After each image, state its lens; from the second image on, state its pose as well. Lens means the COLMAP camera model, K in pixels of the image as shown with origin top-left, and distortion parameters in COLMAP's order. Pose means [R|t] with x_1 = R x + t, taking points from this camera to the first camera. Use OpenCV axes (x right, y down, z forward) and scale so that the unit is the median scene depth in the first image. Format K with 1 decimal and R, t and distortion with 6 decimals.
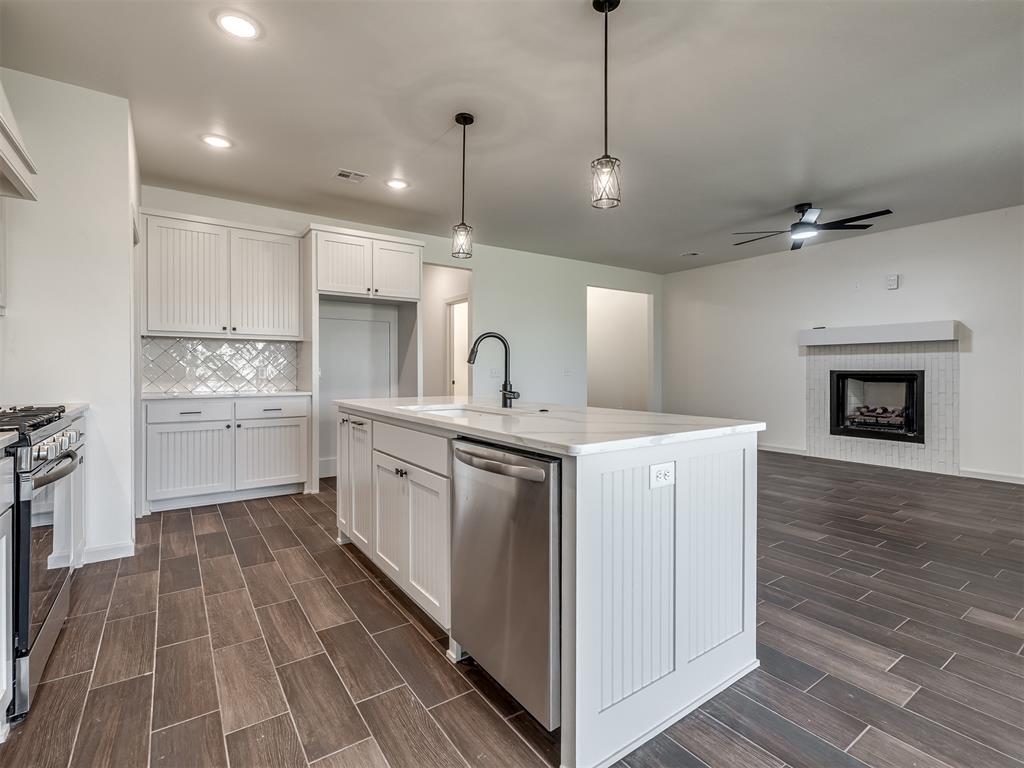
lens RADIAL K [[515.7, 0, 565.2], [0, 515.7, 377.2], [0, 0, 1]] dist [-0.013864, -0.003419]
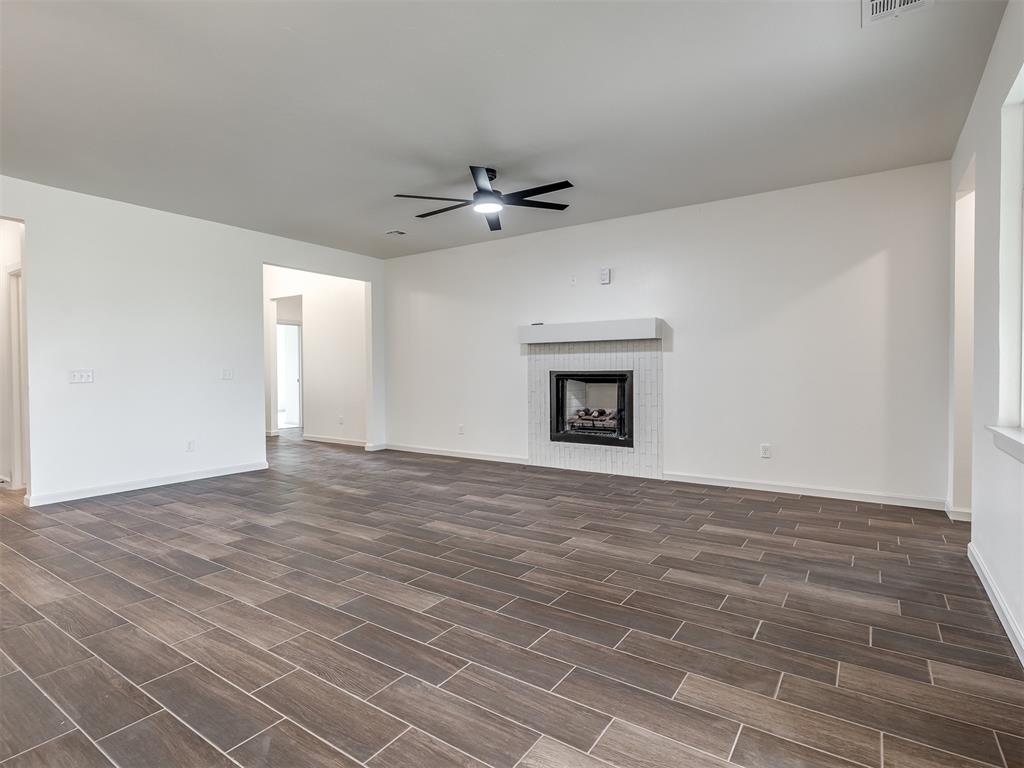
lens RADIAL K [[510.9, 0, 560.9], [0, 510.9, 381.3], [0, 0, 1]] dist [-0.014300, 0.001461]
pose [[0.936830, -0.011017, 0.349611, 0.231066], [0.009202, 0.999934, 0.006851, -0.000784], [-0.349663, -0.003201, 0.936870, 0.149503]]
